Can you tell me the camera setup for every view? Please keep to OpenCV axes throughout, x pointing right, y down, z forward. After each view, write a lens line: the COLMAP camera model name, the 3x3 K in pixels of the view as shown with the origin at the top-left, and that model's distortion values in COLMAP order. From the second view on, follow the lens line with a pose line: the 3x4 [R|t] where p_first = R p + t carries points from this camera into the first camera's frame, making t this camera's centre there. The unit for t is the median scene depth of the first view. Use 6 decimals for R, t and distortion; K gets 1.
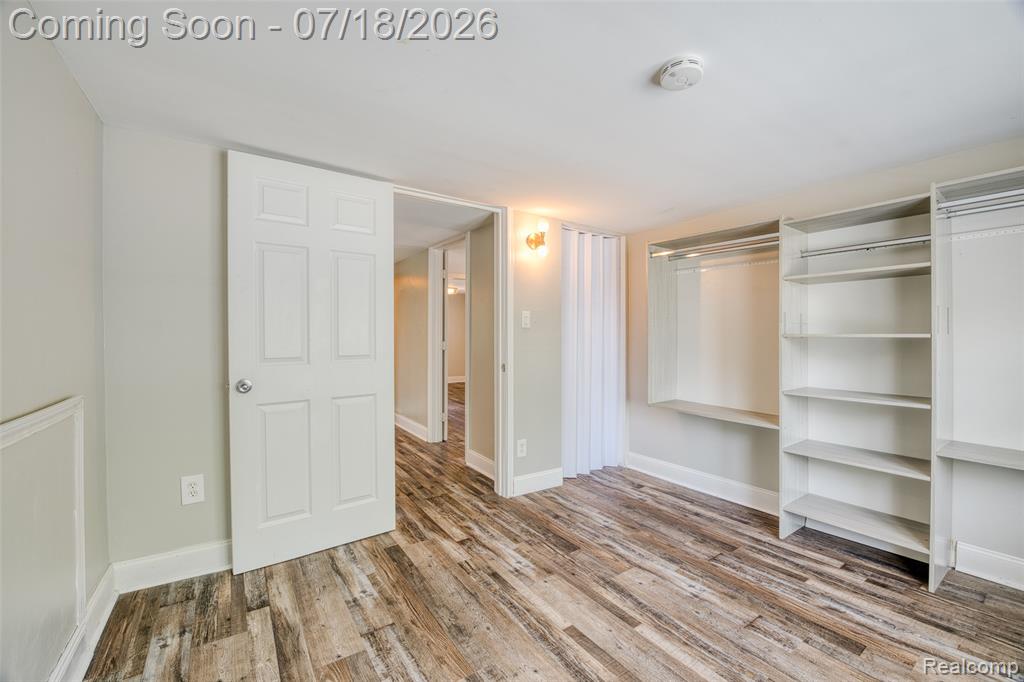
lens RADIAL K [[417.7, 0, 501.4], [0, 417.7, 344.9], [0, 0, 1]] dist [-0.020936, 0.000347]
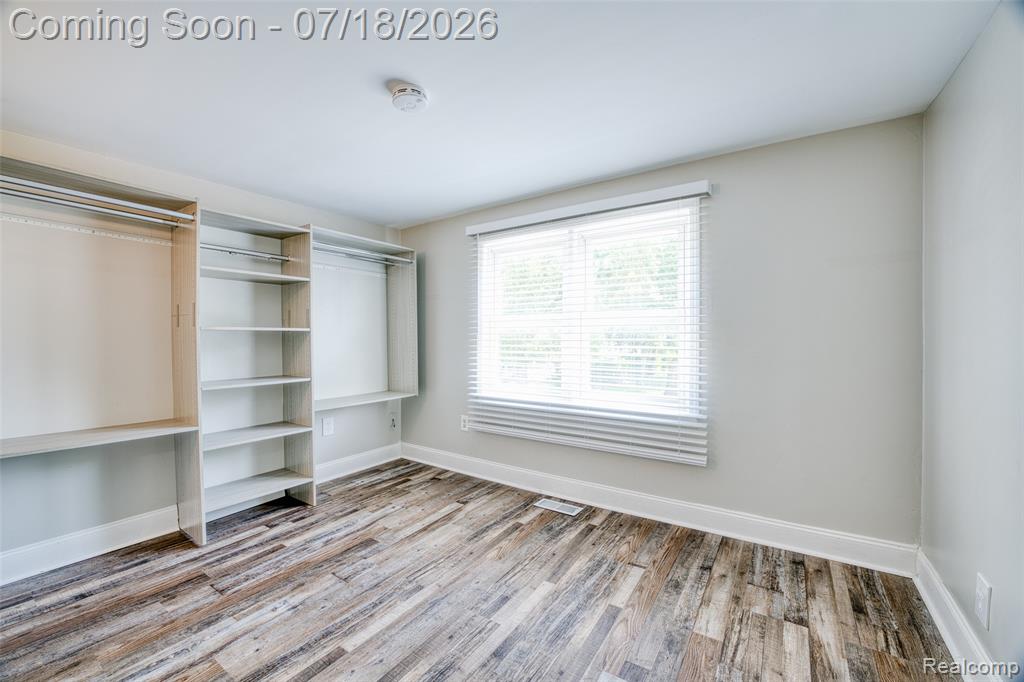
lens RADIAL K [[417.7, 0, 501.4], [0, 417.7, 344.9], [0, 0, 1]] dist [-0.020936, 0.000347]
pose [[-0.369285, -0.023326, 0.929024, -0.485767], [0.019758, 0.999262, 0.032943, -0.004080], [-0.929106, 0.030521, -0.368551, 0.783288]]
